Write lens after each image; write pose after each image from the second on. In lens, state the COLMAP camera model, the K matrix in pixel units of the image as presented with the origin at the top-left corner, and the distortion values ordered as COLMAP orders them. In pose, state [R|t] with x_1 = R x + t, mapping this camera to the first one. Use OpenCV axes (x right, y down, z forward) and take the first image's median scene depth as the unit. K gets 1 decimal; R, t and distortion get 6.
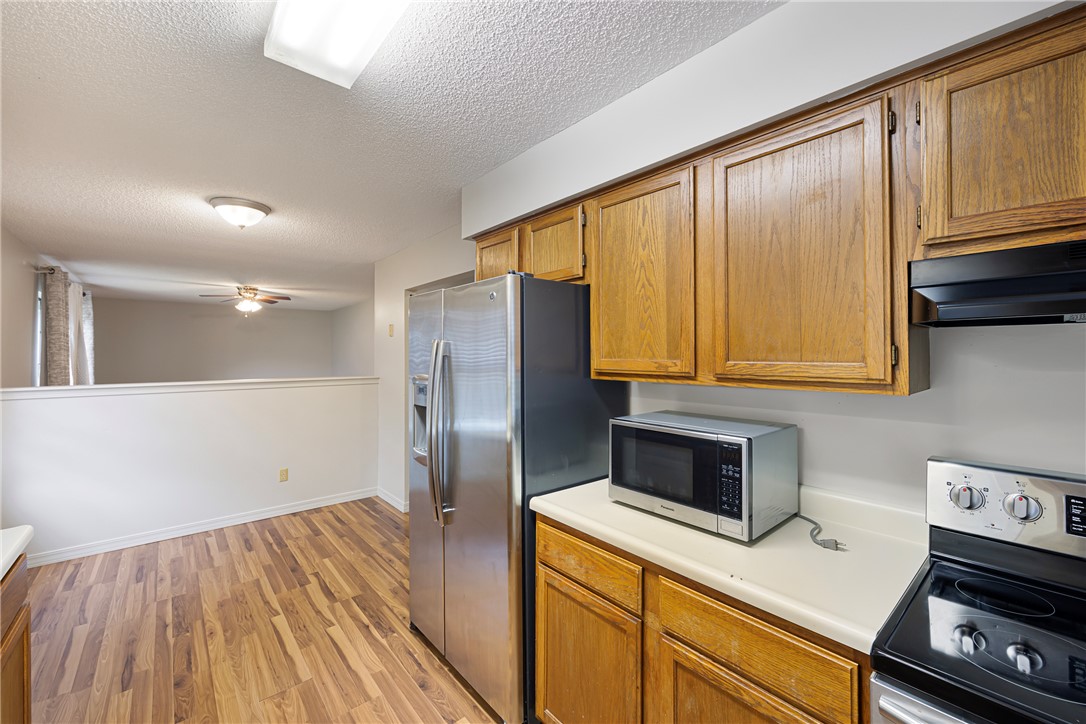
lens RADIAL K [[444.0, 0, 556.1], [0, 444.0, 350.3], [0, 0, 1]] dist [-0.000030, -0.000063]
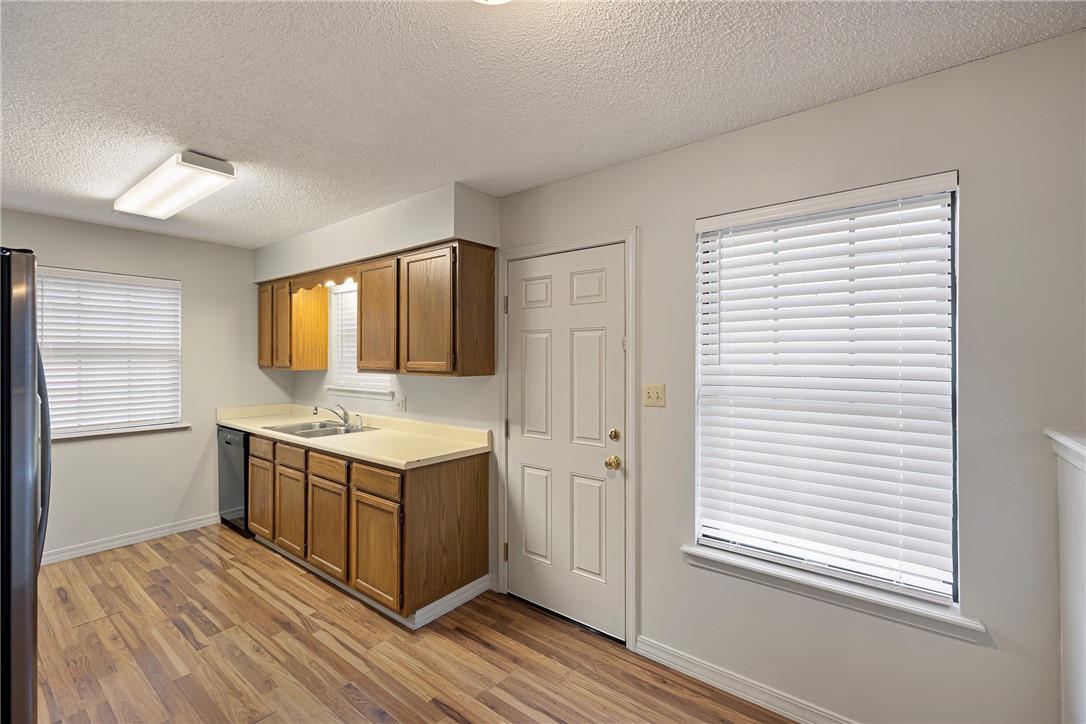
lens RADIAL K [[462.3, 0, 558.0], [0, 462.3, 356.8], [0, 0, 1]] dist [-0.000529, -0.000134]
pose [[-0.979392, 0.001650, -0.201964, -0.670575], [0.003063, 0.999973, -0.006682, 0.012021], [0.201948, -0.007163, -0.979370, 1.330820]]
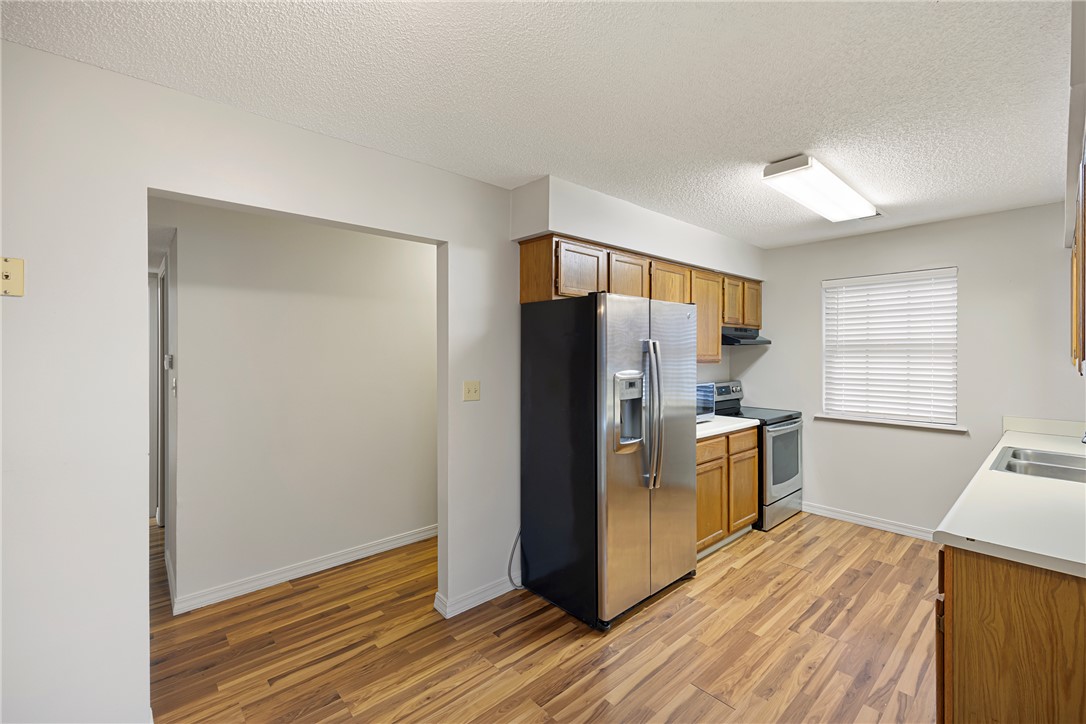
lens RADIAL K [[457.9, 0, 545.6], [0, 457.9, 355.8], [0, 0, 1]] dist [0.011789, 0.000003]
pose [[-0.014667, -0.004345, 0.999883, -1.042718], [-0.004444, 0.999981, 0.004281, 0.009985], [-0.999883, -0.004380, -0.014686, 0.895680]]
